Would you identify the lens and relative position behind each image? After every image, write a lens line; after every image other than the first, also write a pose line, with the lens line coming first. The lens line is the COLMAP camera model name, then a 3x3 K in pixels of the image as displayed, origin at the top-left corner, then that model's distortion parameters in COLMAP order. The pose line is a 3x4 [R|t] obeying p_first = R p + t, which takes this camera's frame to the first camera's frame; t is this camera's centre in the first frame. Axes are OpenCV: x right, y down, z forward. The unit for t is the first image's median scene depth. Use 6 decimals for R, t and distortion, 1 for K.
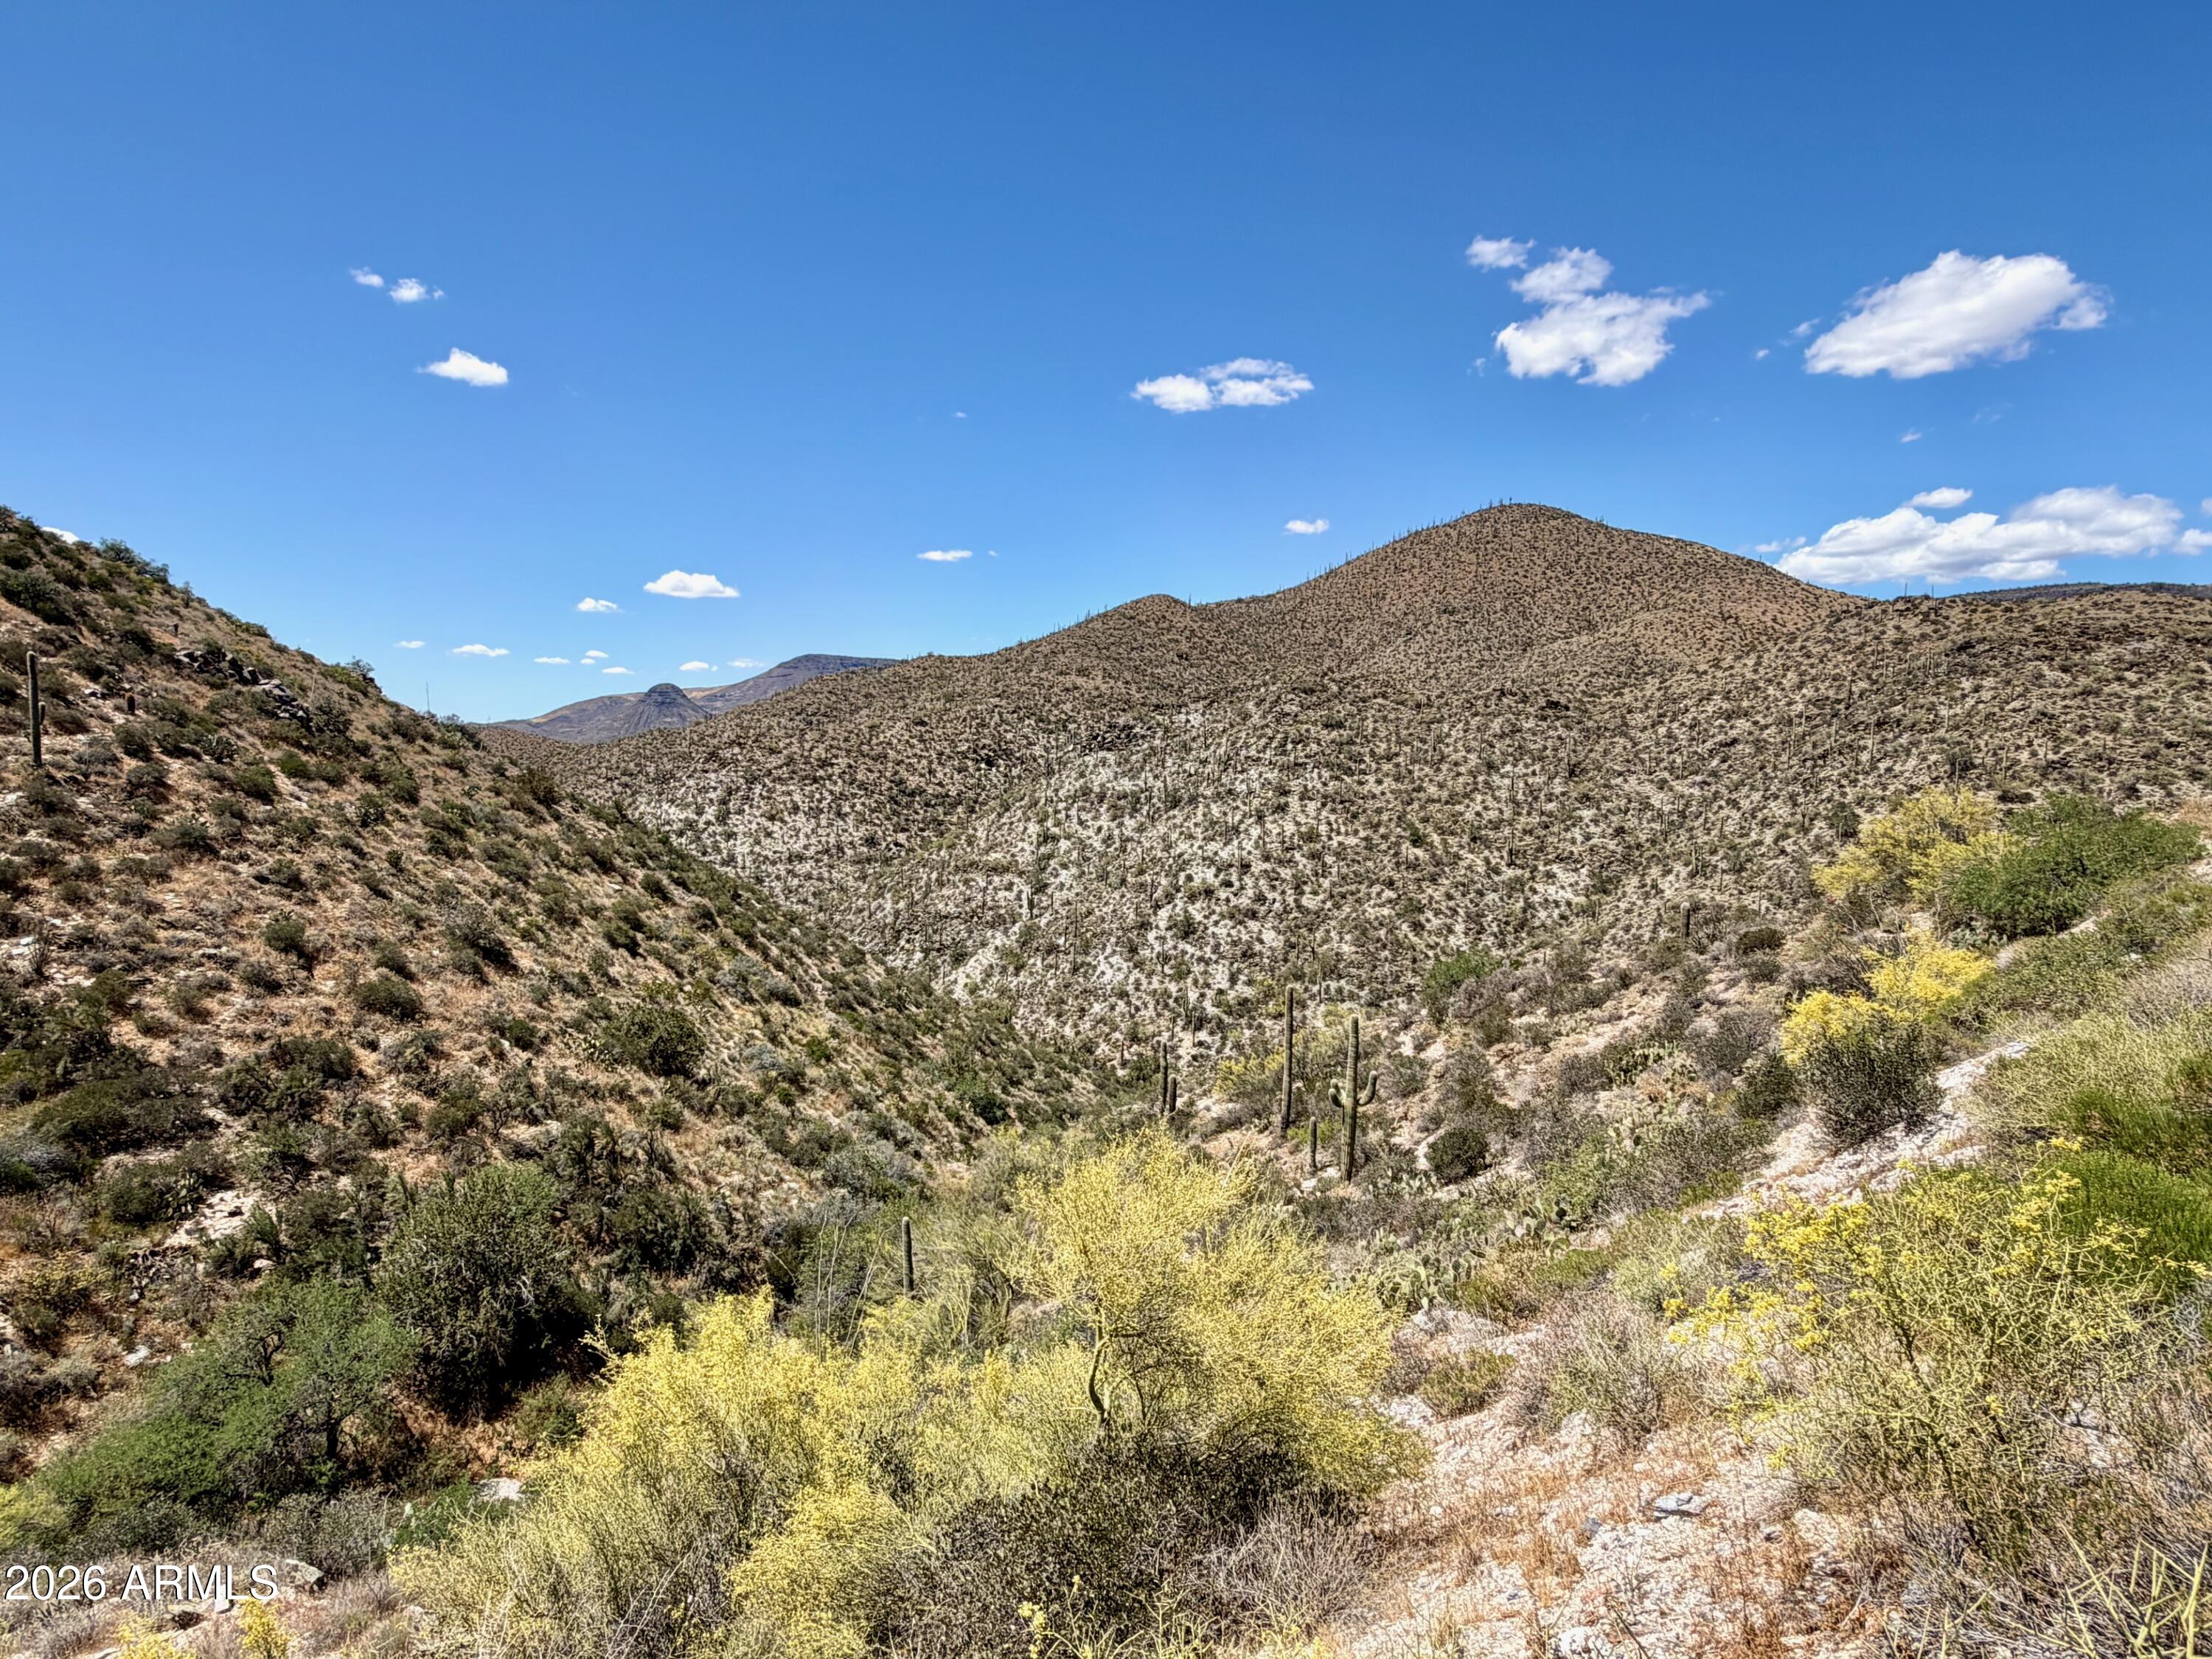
lens RADIAL K [[1316.4, 0, 1110.8], [0, 1316.4, 834.7], [0, 0, 1]] dist [0.010132, -0.002677]
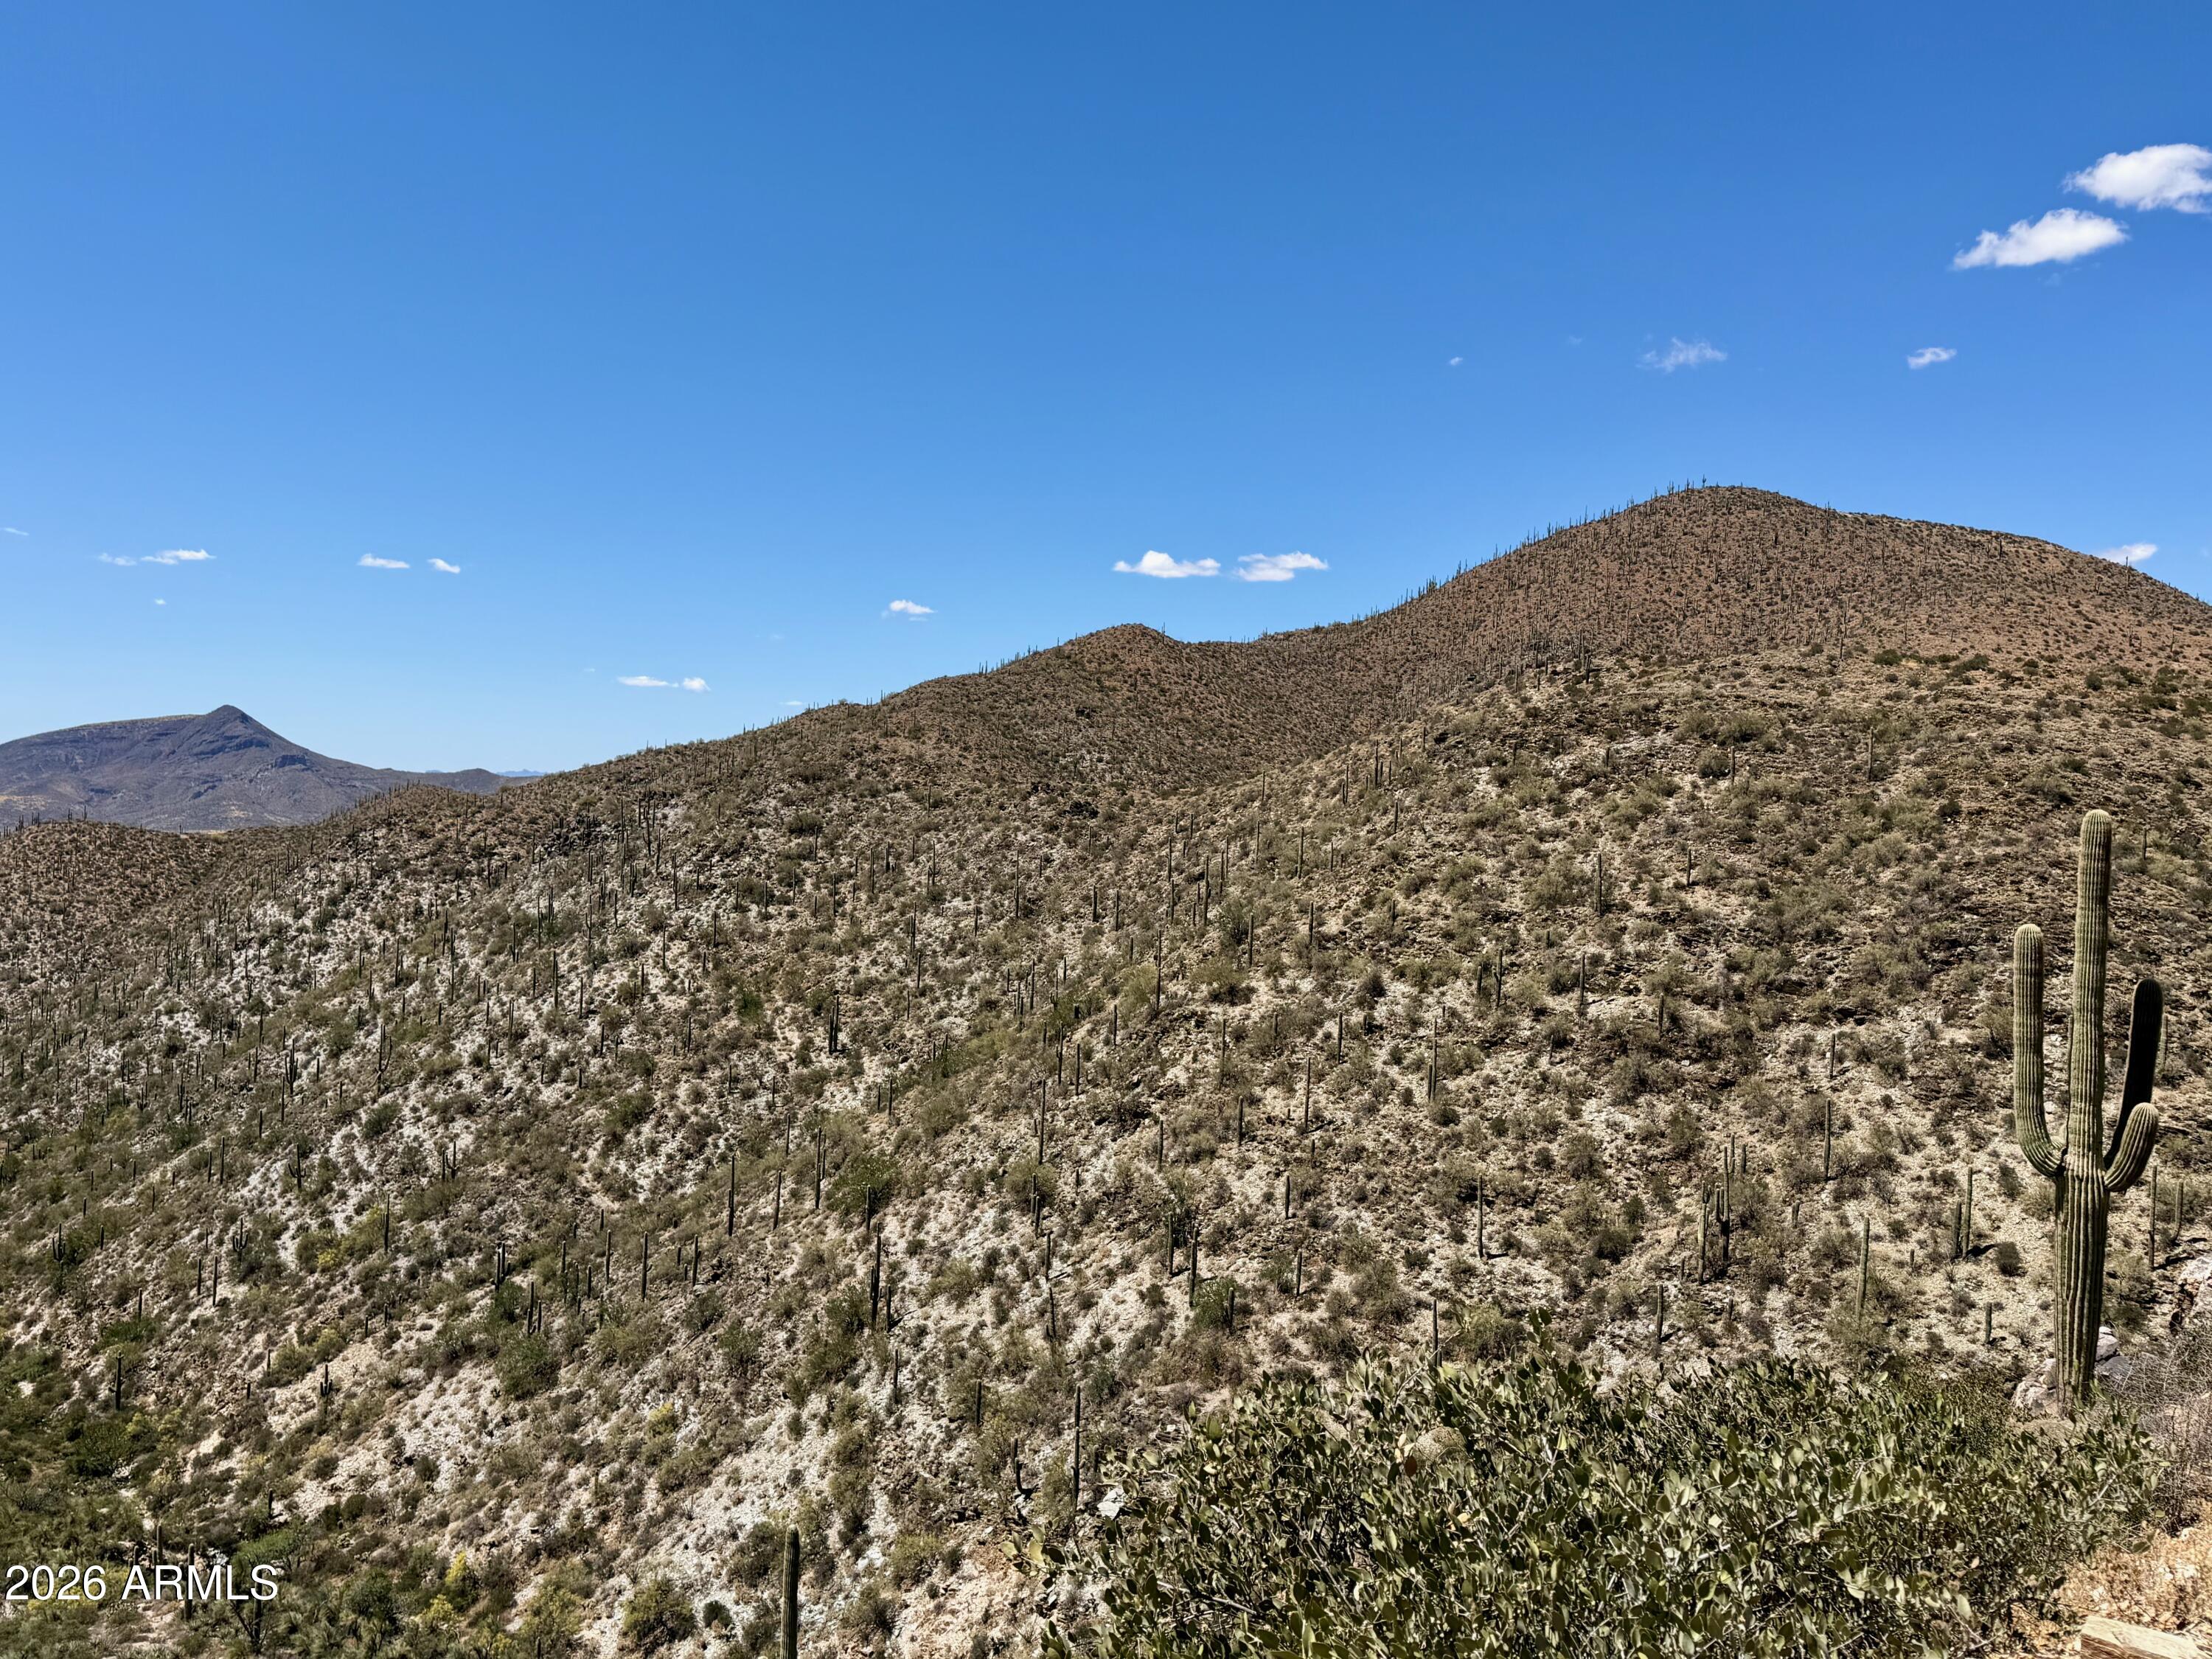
lens RADIAL K [[1787.2, 0, 1122.3], [0, 1787.2, 829.2], [0, 0, 1]] dist [0.034231, -0.038219]
pose [[0.980003, 0.021869, -0.197776, 0.542943], [-0.033179, 0.997987, -0.054051, -0.039708], [0.196195, 0.059532, 0.978756, 0.120031]]
